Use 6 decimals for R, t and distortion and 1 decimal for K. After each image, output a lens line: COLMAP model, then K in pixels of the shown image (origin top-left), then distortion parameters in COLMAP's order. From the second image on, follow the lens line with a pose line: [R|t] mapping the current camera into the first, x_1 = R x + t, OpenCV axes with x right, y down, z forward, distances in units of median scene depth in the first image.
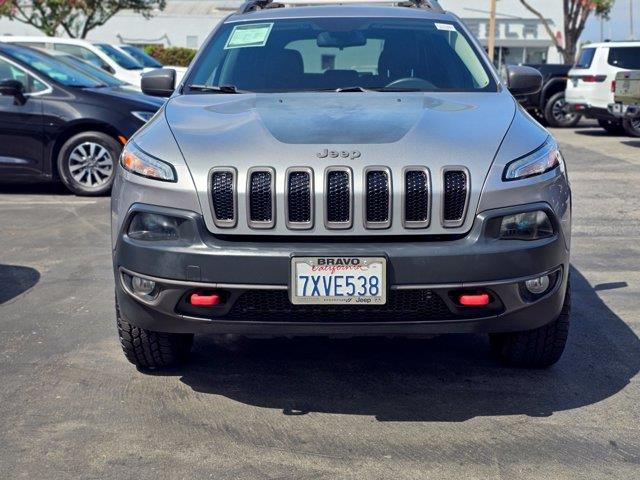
lens RADIAL K [[861.2, 0, 320.0], [0, 861.2, 240.0], [0, 0, 1]] dist [0.208322, -0.677359]
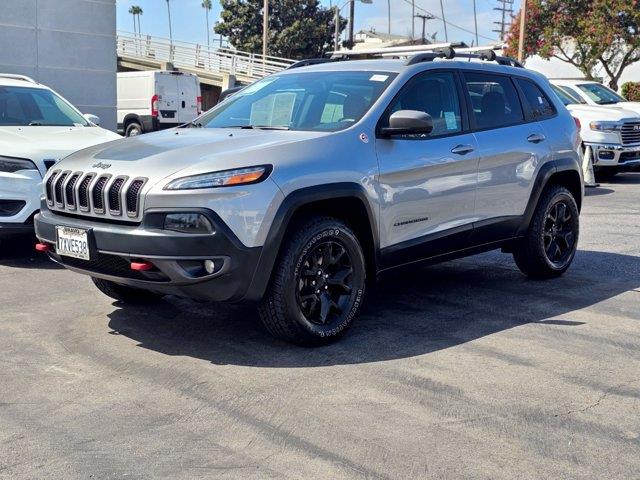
lens RADIAL K [[861.2, 0, 320.0], [0, 861.2, 240.0], [0, 0, 1]] dist [0.208322, -0.677359]
pose [[0.717762, 0.096790, -0.689528, 1.027754], [-0.121581, 0.992500, 0.012760, -0.024288], [0.685591, 0.074675, 0.724147, 0.085914]]
